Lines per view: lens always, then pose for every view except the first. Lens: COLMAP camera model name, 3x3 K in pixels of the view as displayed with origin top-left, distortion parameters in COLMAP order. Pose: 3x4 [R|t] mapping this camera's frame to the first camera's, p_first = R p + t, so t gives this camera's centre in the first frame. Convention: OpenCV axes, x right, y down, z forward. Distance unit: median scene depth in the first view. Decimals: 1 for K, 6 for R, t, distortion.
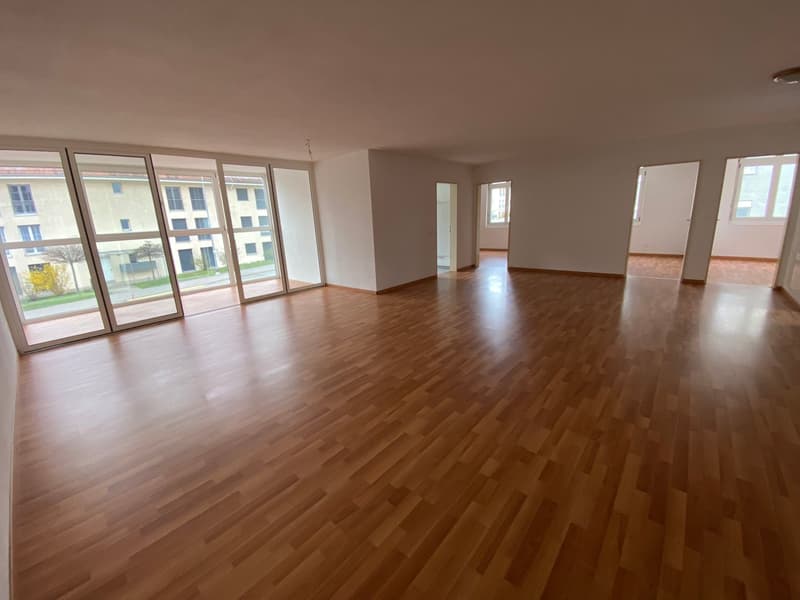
lens RADIAL K [[314.6, 0, 400.0], [0, 314.6, 300.0], [0, 0, 1]] dist [-0.001962, -0.000250]
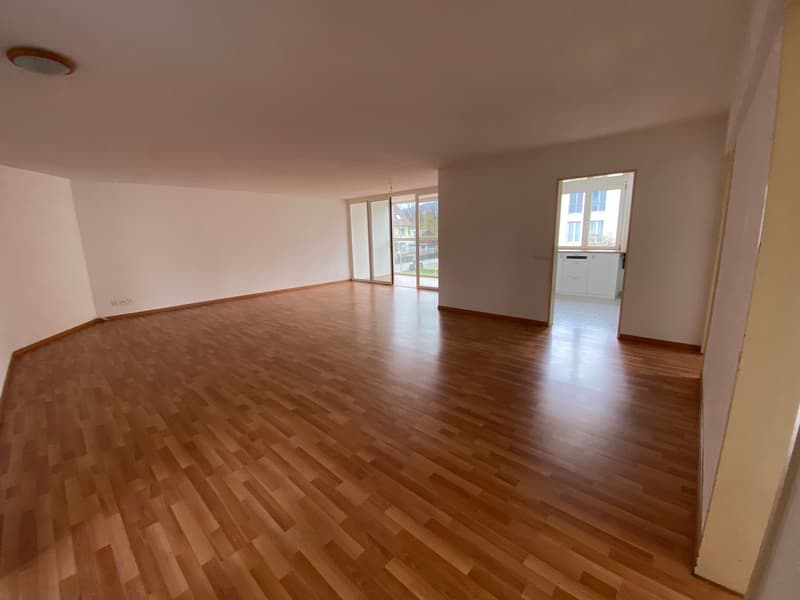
lens RADIAL K [[328.1, 0, 400.0], [0, 328.1, 300.0], [0, 0, 1]] dist [0.000443, -0.000018]
pose [[-0.003757, 0.245810, -0.969311, 0.981906], [-0.229235, 0.943294, 0.240100, -0.280097], [0.973364, 0.223101, 0.052805, 0.844592]]
